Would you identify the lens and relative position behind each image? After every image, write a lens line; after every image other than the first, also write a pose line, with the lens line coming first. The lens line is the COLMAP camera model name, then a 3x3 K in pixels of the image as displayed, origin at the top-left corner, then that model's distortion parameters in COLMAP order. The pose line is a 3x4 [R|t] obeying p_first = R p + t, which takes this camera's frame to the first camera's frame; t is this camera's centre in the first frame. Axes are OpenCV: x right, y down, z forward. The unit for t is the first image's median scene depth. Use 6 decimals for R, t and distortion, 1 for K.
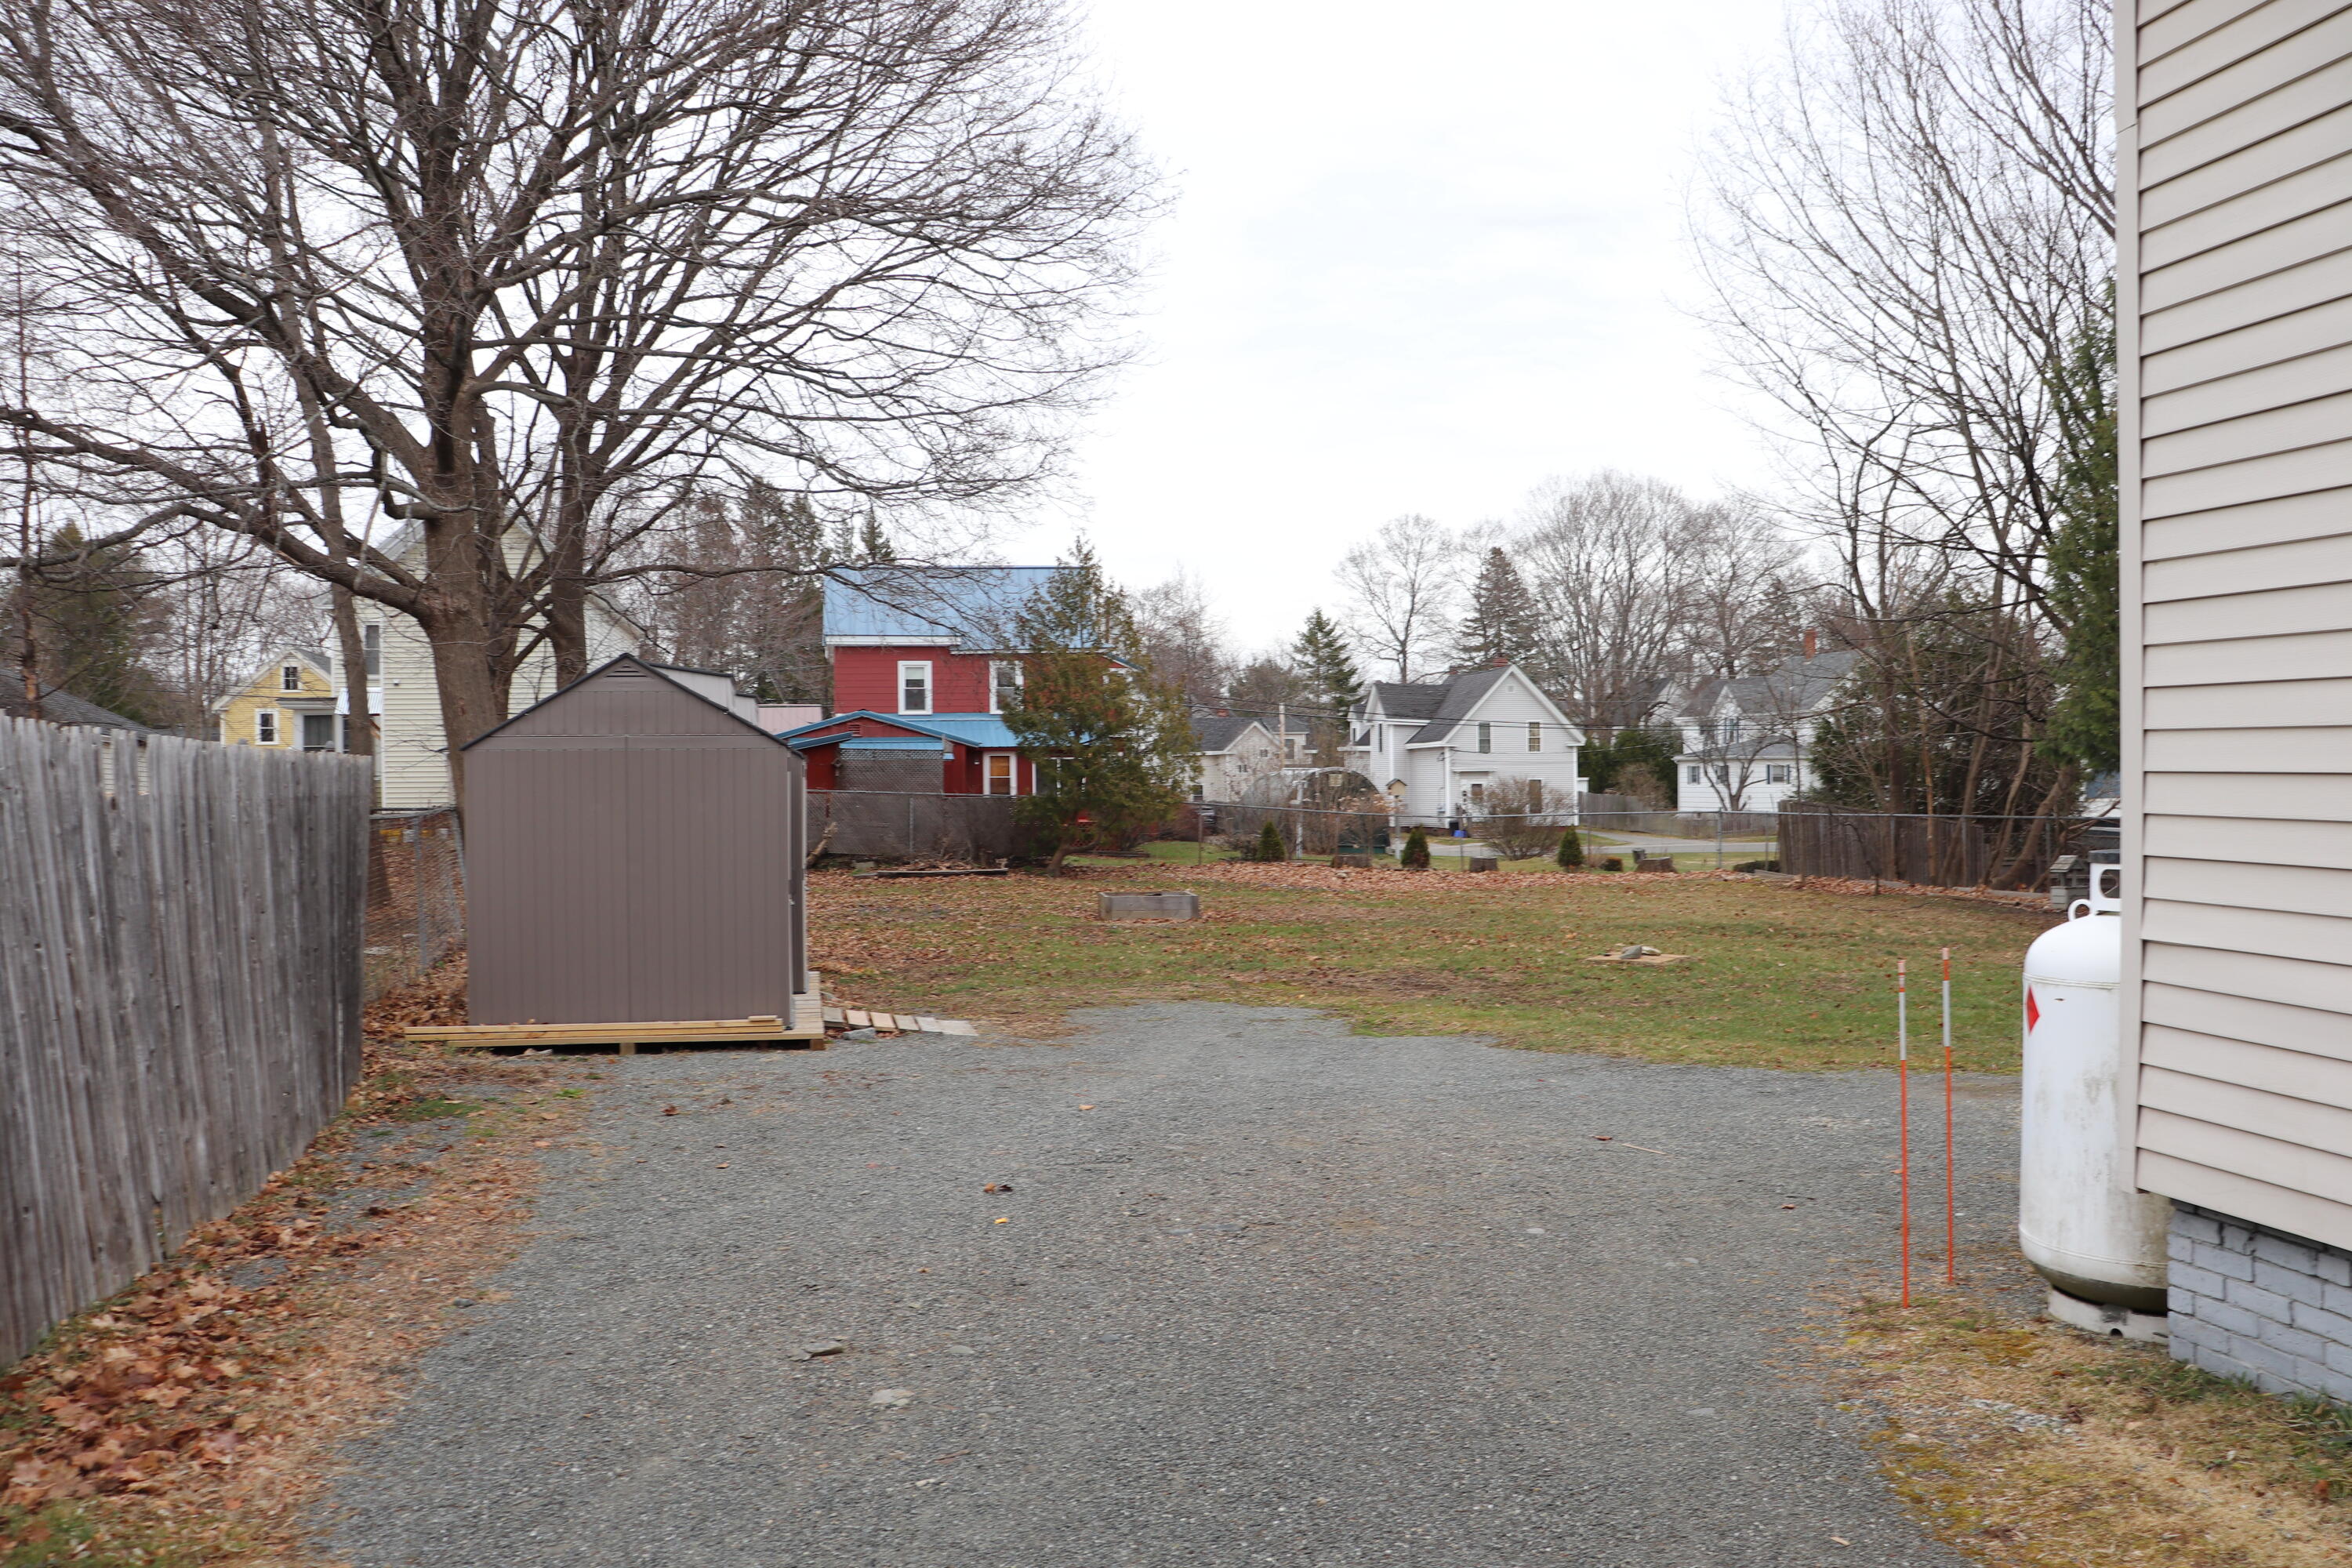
lens RADIAL K [[1950.6, 0, 1176.3], [0, 1950.6, 786.7], [0, 0, 1]] dist [-0.164641, 0.139863]
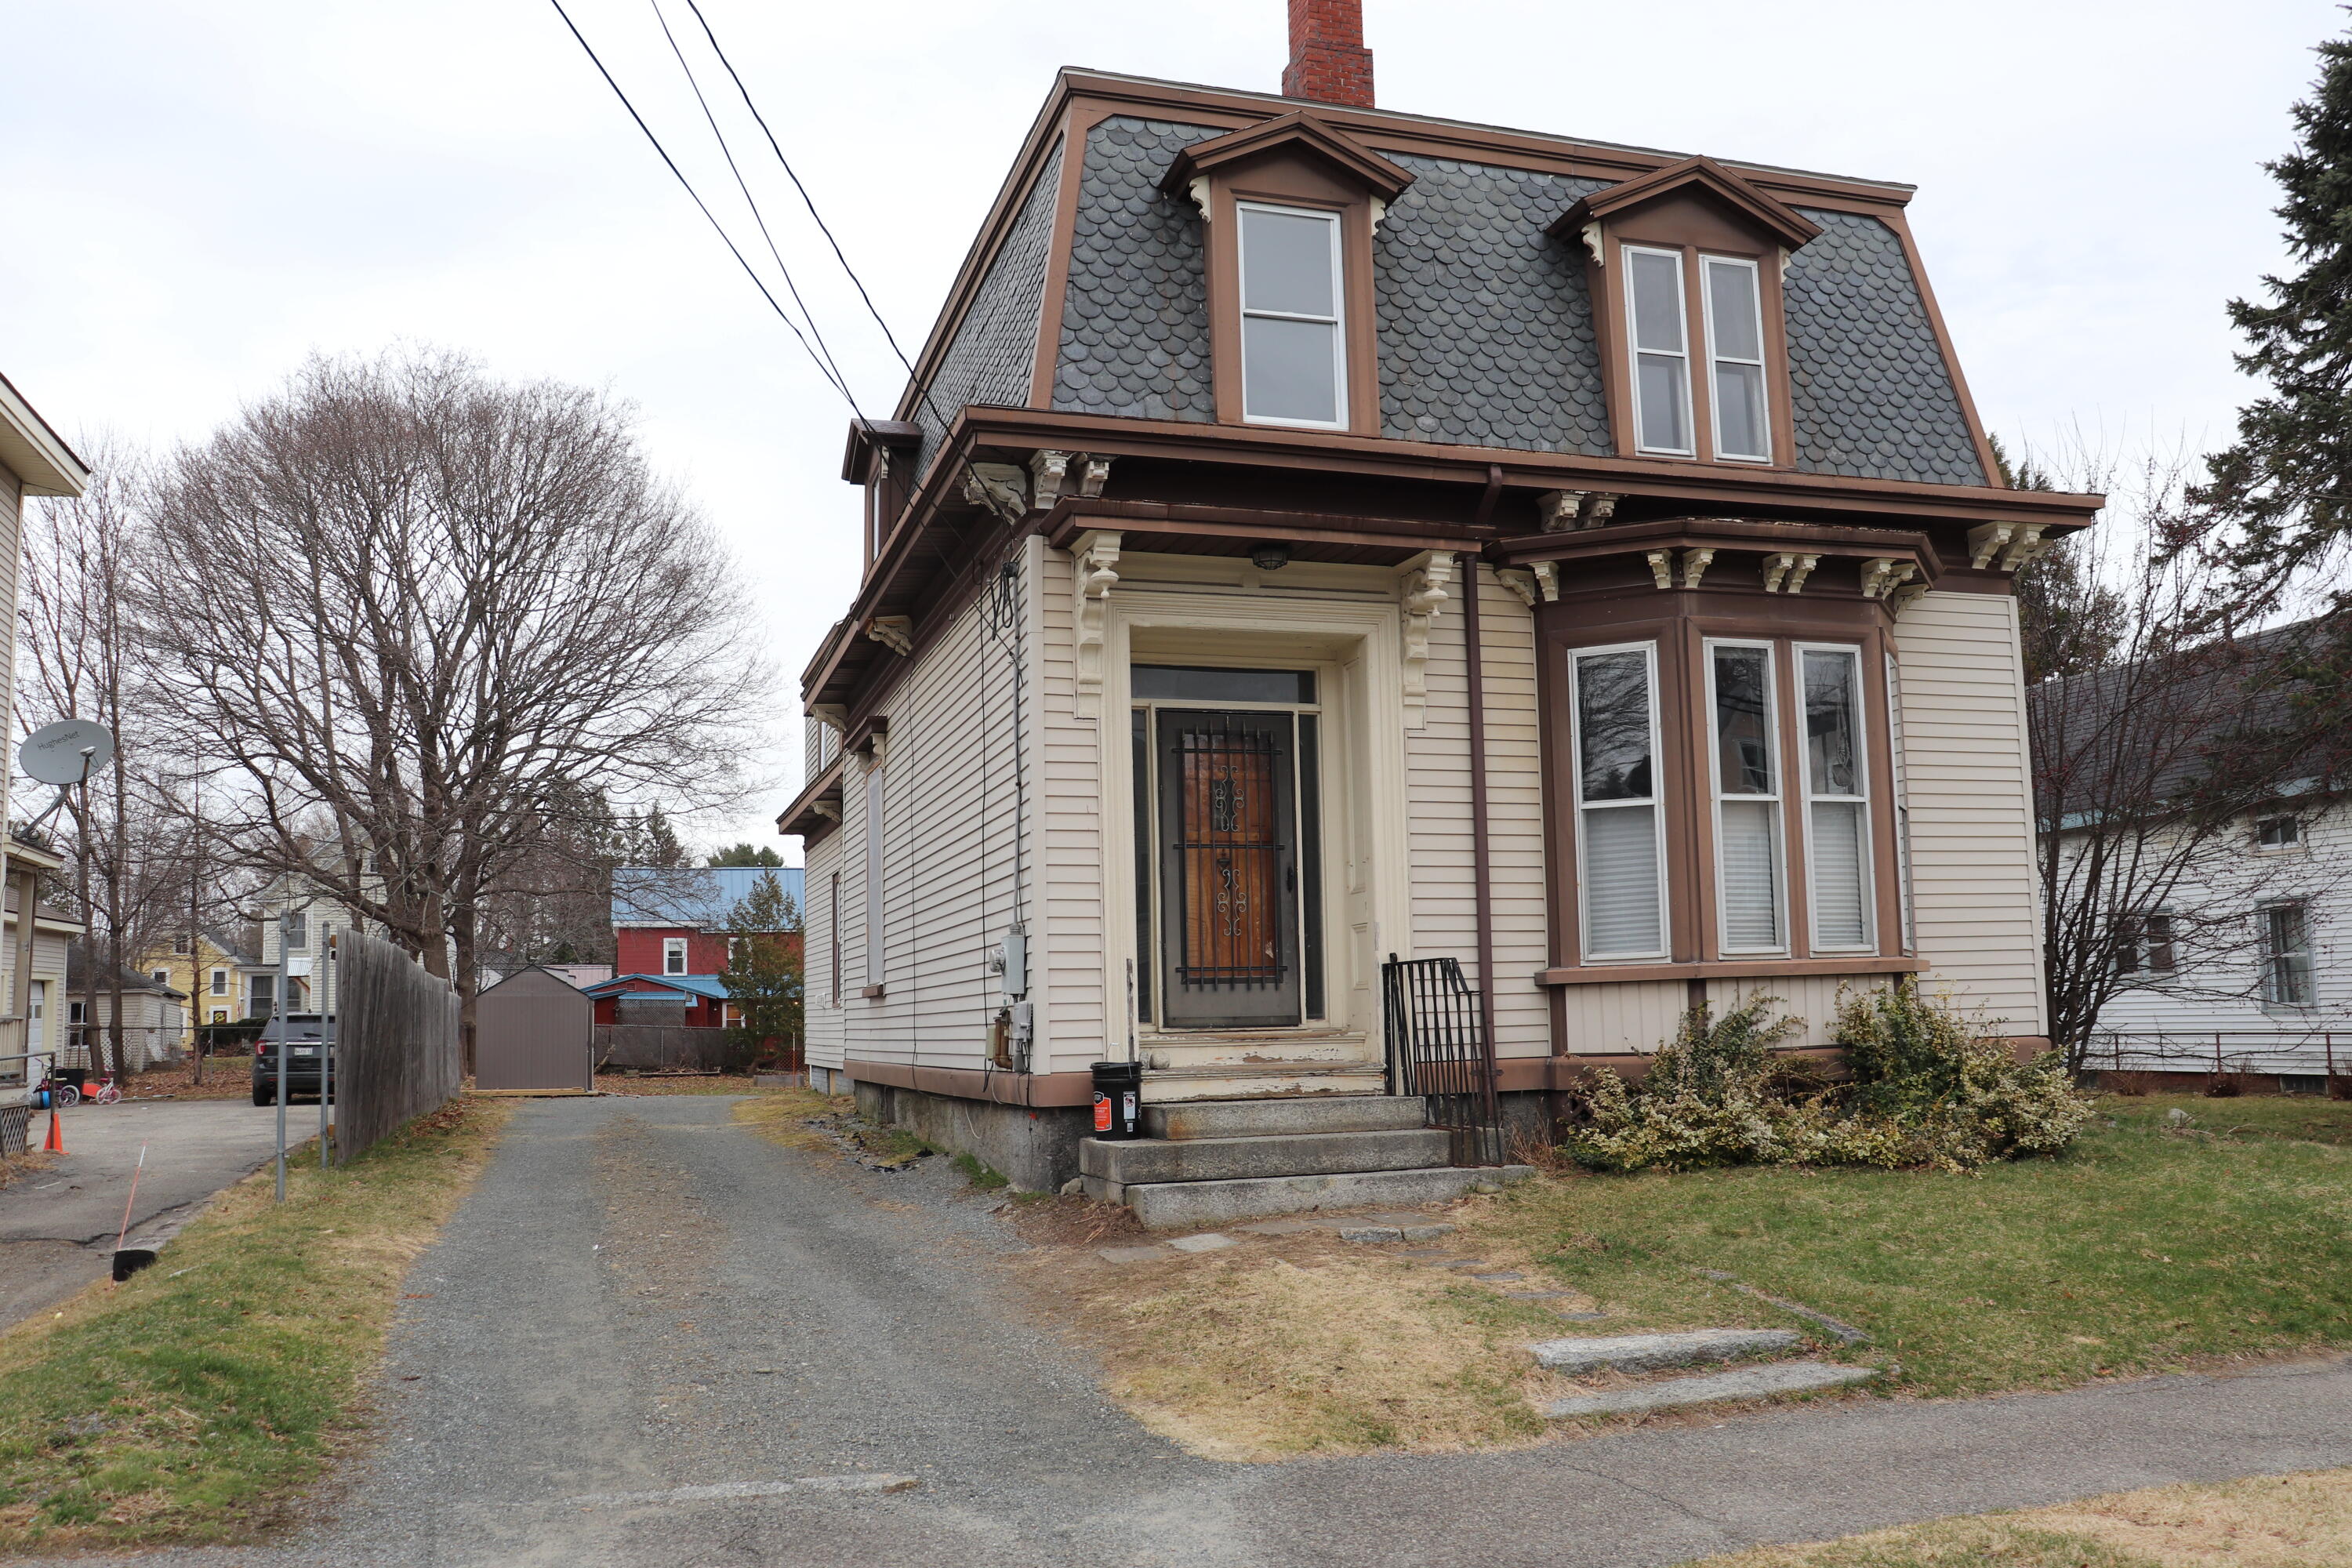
lens RADIAL K [[1950.6, 0, 1158.4], [0, 1950.6, 763.4], [0, 0, 1]] dist [-0.164641, 0.139863]
pose [[0.995610, -0.001981, 0.093579, 0.094840], [0.015261, 0.989833, -0.141416, 0.015269], [-0.092348, 0.142224, 0.985517, -0.490902]]
